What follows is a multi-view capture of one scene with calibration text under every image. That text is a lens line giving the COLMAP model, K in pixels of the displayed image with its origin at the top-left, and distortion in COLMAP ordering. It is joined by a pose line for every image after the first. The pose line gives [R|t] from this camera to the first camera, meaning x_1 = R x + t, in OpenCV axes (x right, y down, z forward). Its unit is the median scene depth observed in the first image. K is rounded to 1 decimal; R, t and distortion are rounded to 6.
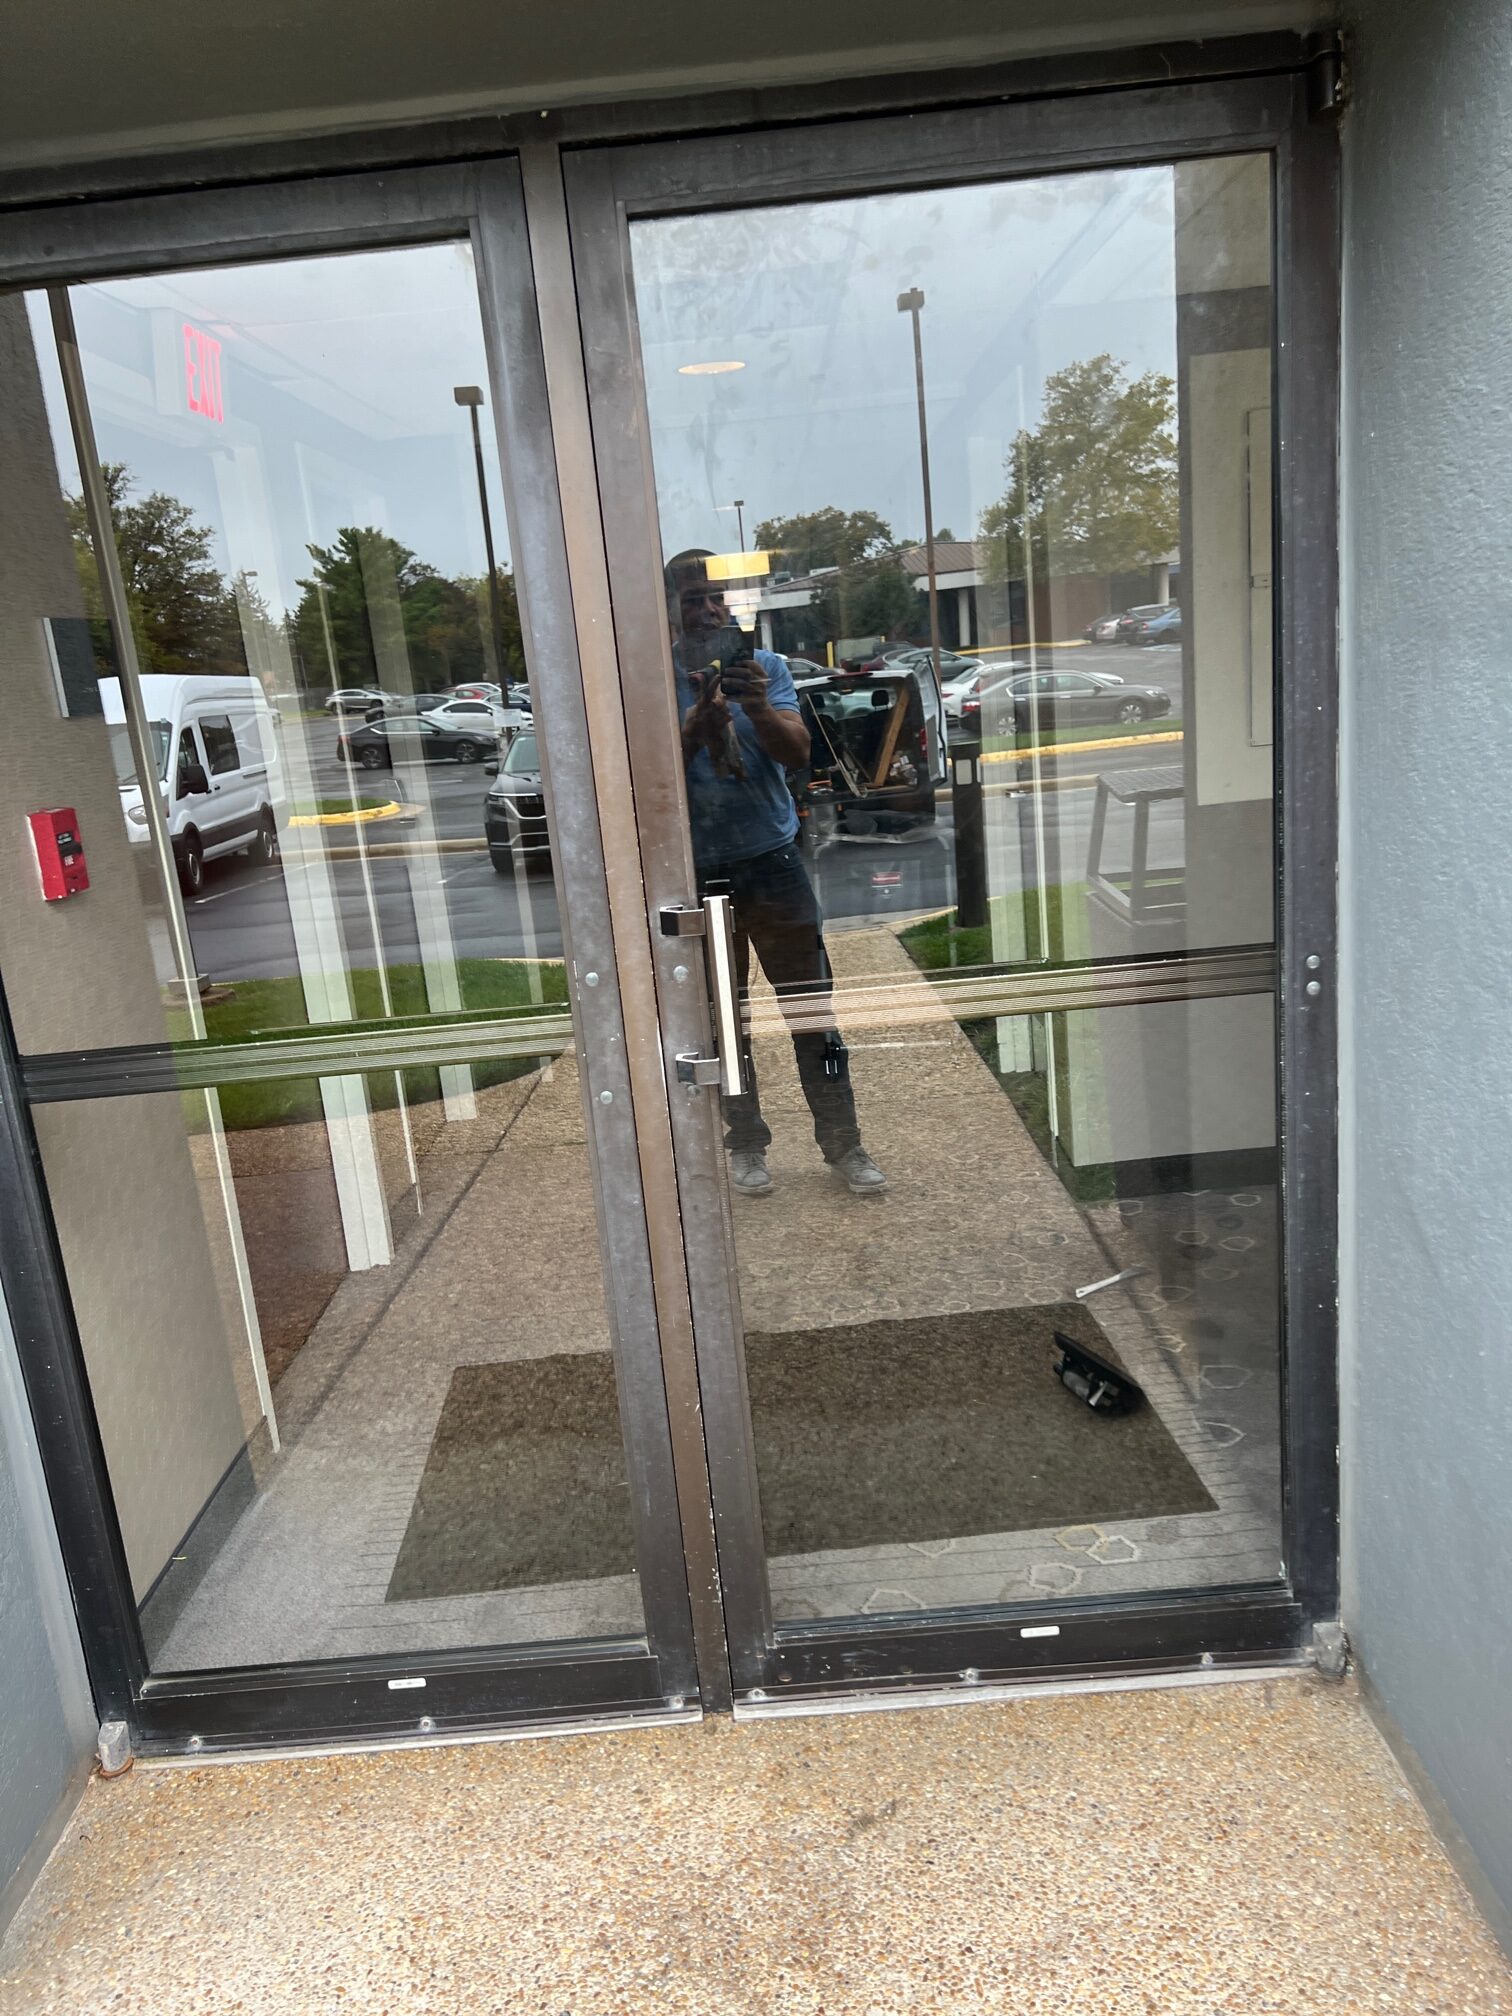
lens RADIAL K [[1522.6, 0, 755.5], [0, 1522.6, 1004.8], [0, 0, 1]] dist [0.075180, -0.055782]
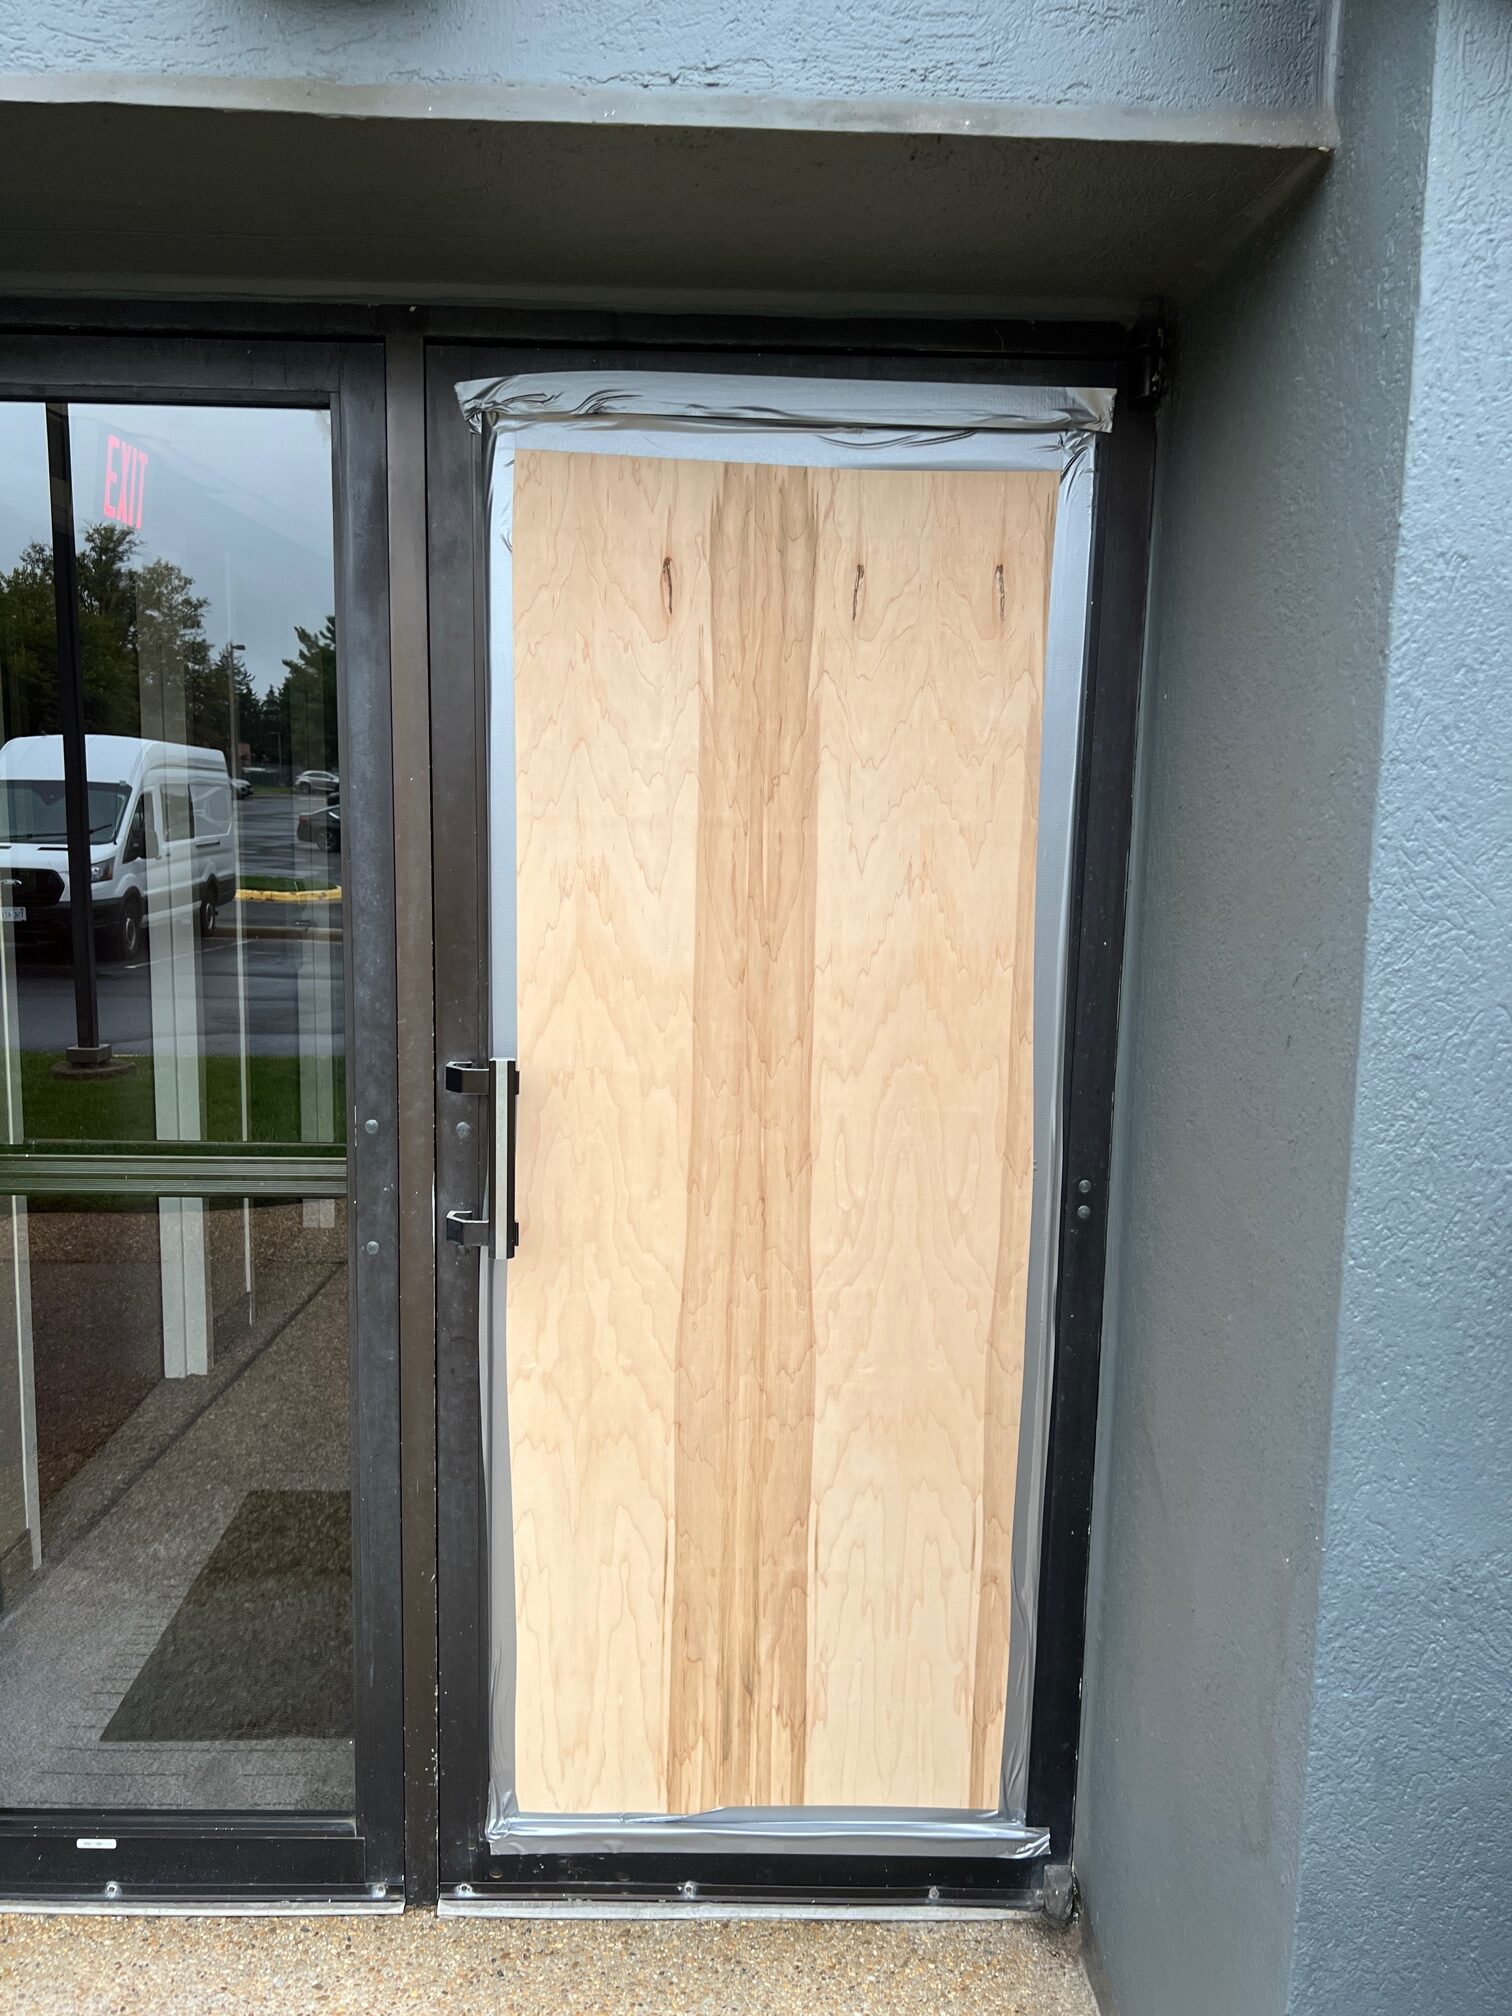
lens RADIAL K [[1522.6, 0, 769.4], [0, 1522.6, 991.3], [0, 0, 1]] dist [0.075180, -0.055782]
pose [[0.993610, 0.110174, 0.024519, 0.104065], [-0.107736, 0.990539, -0.085005, -0.042613], [-0.033652, 0.081821, 0.996079, -0.010376]]
